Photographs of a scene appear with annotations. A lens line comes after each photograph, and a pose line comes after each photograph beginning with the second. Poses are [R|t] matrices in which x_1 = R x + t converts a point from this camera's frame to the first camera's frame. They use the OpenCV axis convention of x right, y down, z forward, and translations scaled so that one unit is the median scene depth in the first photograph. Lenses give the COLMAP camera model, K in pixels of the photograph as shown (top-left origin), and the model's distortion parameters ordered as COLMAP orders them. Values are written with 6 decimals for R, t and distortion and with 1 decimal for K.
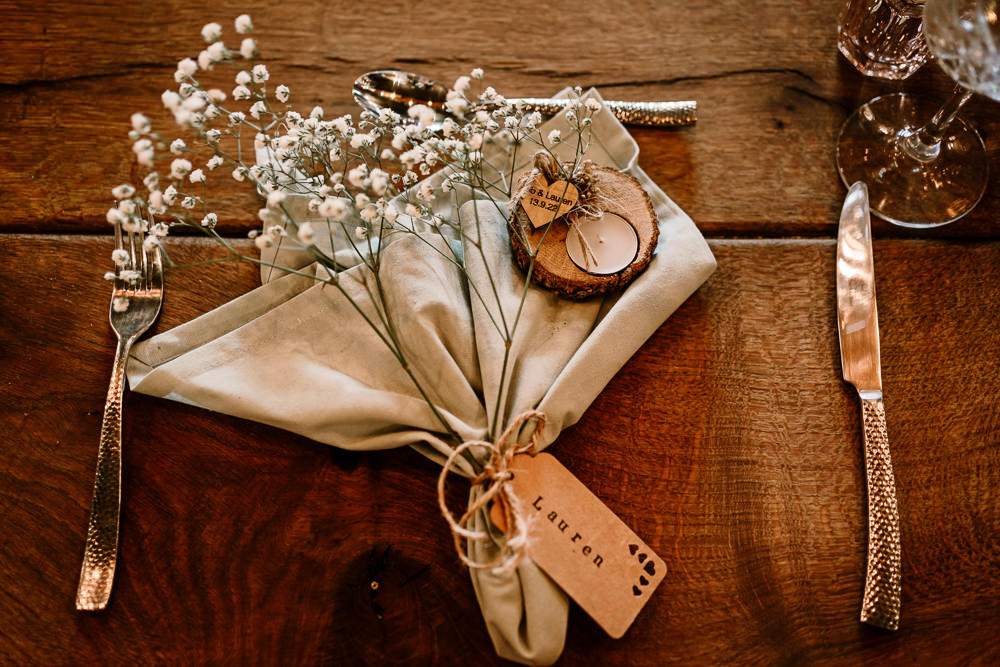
lens RADIAL K [[1039.9, 0, 500.0], [0, 1039.9, 333.5], [0, 0, 1]] dist [-0.006655, 0.012515]
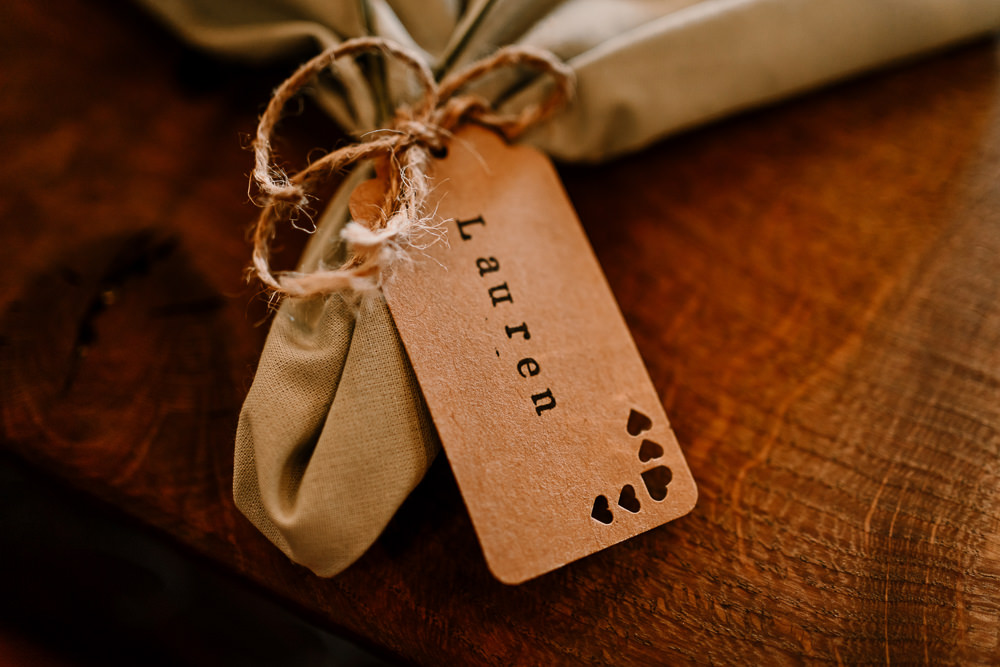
lens RADIAL K [[1039.9, 0, 500.0], [0, 1039.9, 333.5], [0, 0, 1]] dist [-0.006655, 0.012515]
pose [[0.899825, 0.368950, -0.232788, 0.163255], [-0.395609, 0.915018, -0.078970, 0.230457], [0.183869, 0.163153, 0.969316, 0.582841]]
